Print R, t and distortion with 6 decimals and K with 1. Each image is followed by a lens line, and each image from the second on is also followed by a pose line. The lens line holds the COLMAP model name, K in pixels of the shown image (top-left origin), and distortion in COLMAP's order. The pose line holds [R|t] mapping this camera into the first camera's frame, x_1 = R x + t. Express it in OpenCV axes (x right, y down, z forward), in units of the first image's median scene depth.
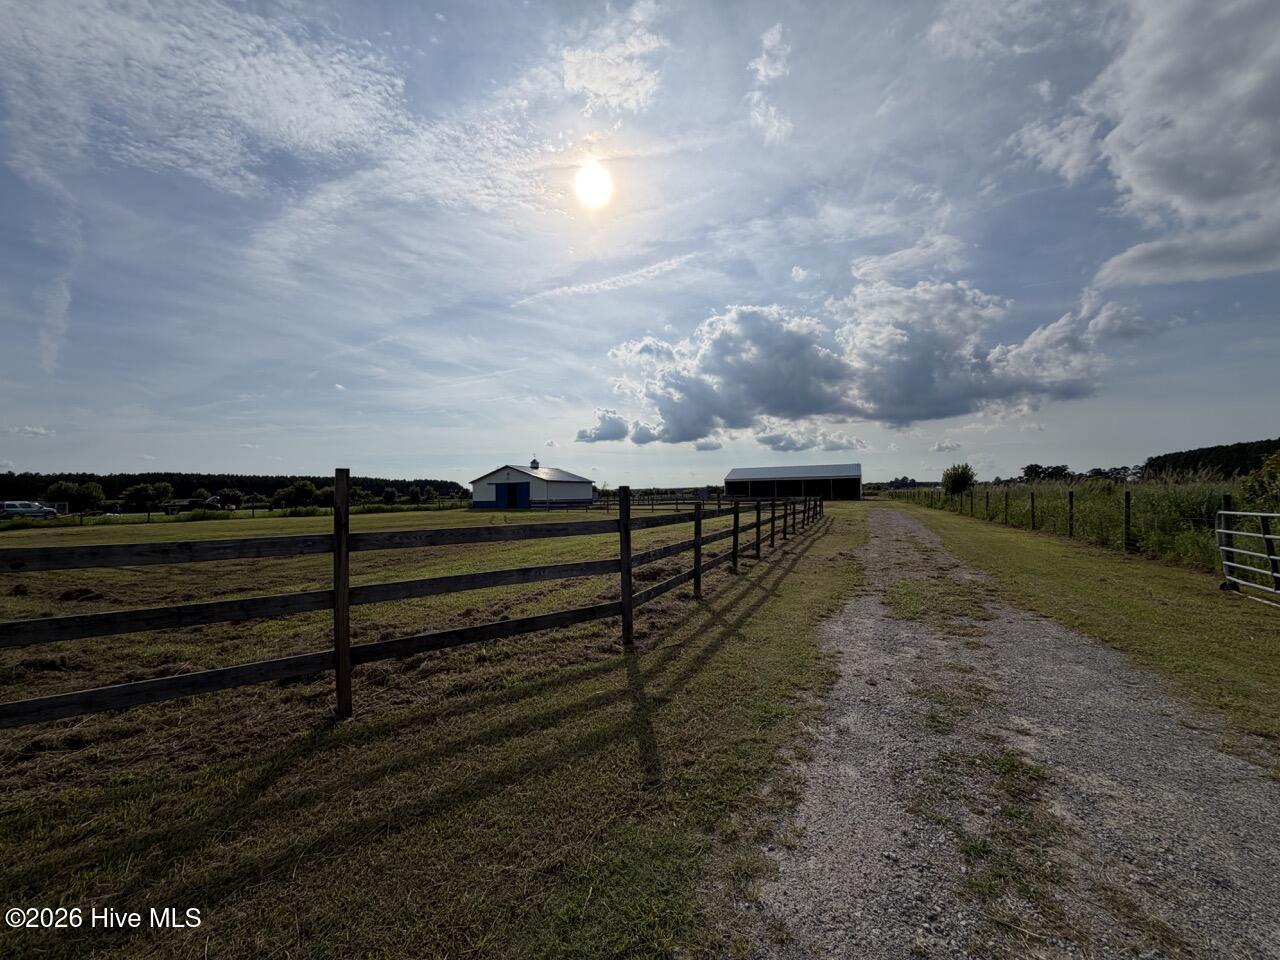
lens RADIAL K [[502.8, 0, 640.0], [0, 502.8, 480.0], [0, 0, 1]] dist [0.001673, -0.000267]
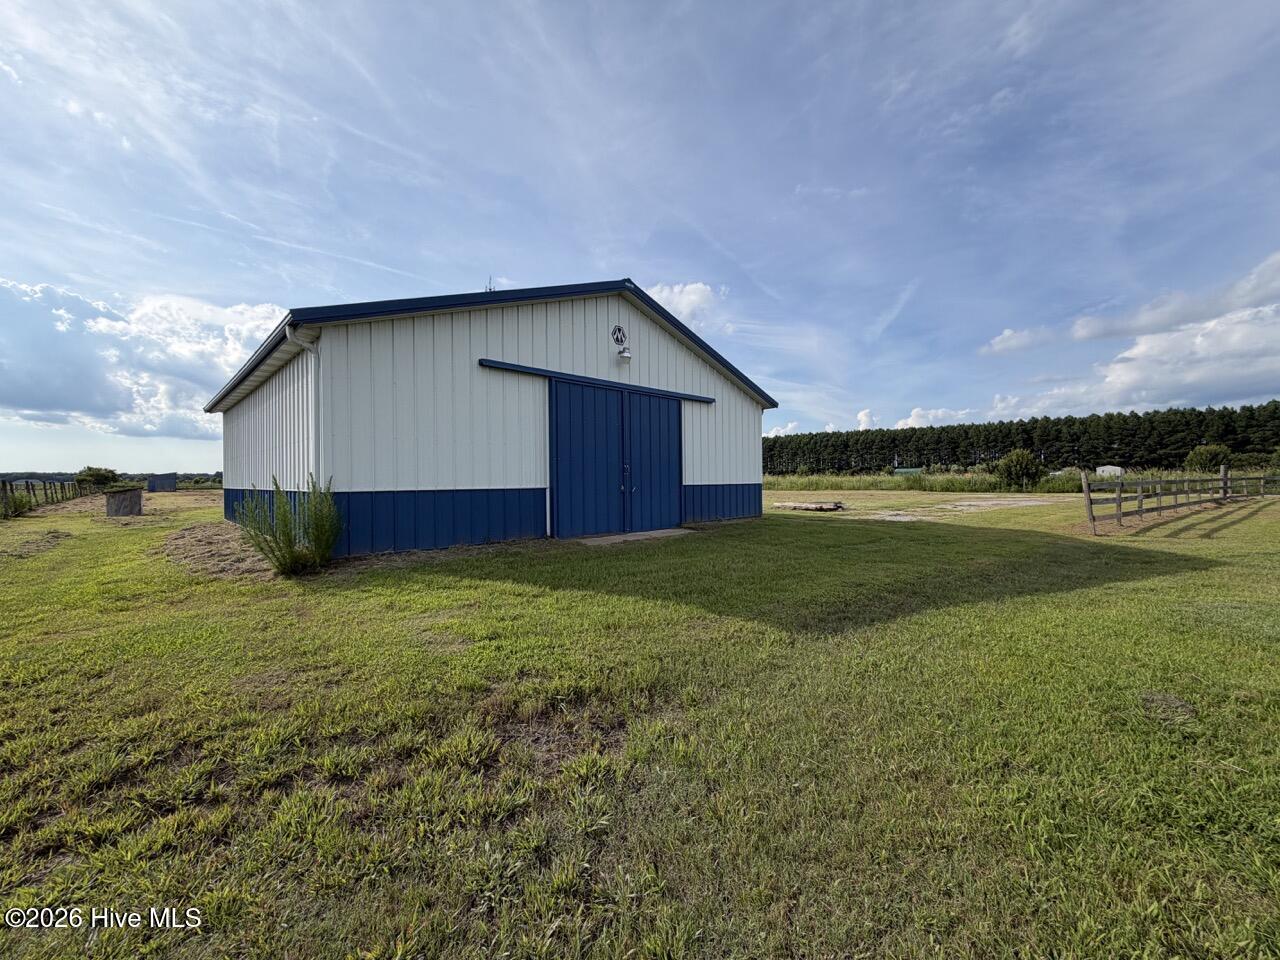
lens RADIAL K [[505.4, 0, 627.8], [0, 505.4, 488.5], [0, 0, 1]] dist [0.000982, 0.000455]
pose [[0.376431, 0.001832, 0.926443, -0.050186], [-0.028156, 0.999559, 0.009464, 0.004710], [-0.926016, -0.029648, 0.376317, 0.110343]]
